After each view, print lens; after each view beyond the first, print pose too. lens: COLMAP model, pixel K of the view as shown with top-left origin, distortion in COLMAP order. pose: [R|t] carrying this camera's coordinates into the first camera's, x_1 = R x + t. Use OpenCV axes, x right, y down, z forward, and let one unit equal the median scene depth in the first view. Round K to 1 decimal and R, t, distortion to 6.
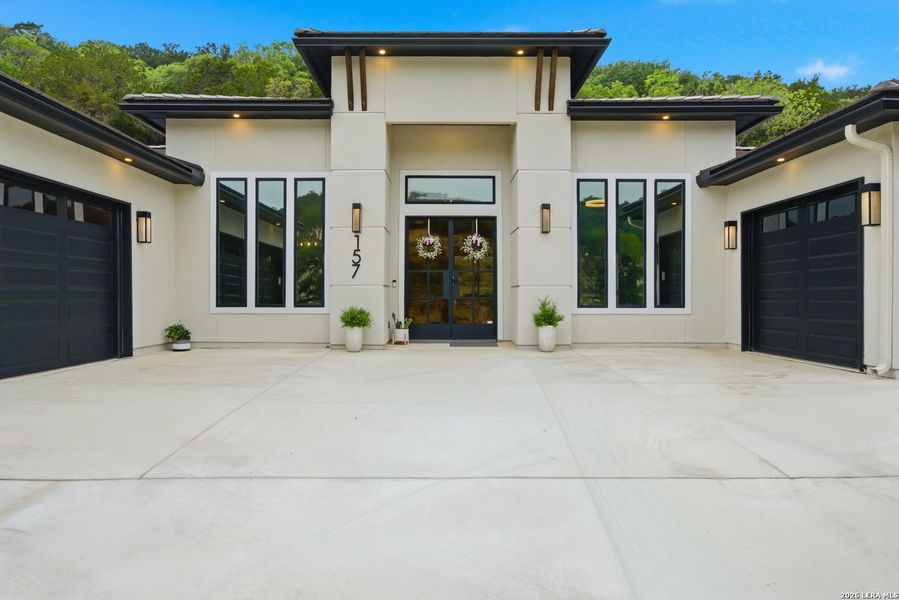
lens RADIAL K [[574.7, 0, 449.5], [0, 574.7, 300.0], [0, 0, 1]] dist [-0.023221, 0.001459]
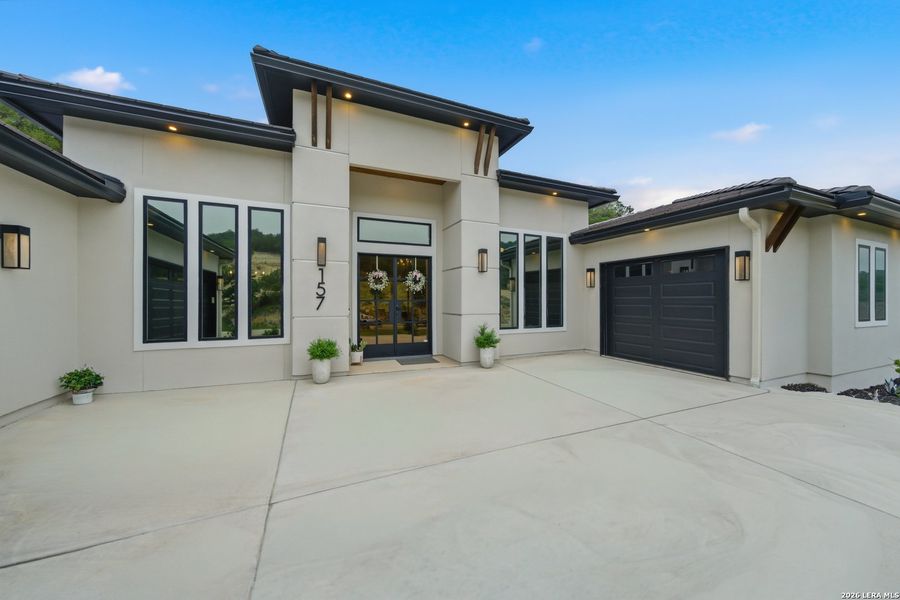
lens RADIAL K [[309.5, 0, 446.5], [0, 309.5, 299.7], [0, 0, 1]] dist [-0.002038, -0.000079]
pose [[0.921980, -0.000275, 0.387237, -0.167251], [0.000215, 1.000000, 0.000199, -0.055672], [-0.387237, -0.000100, 0.921980, 0.394543]]
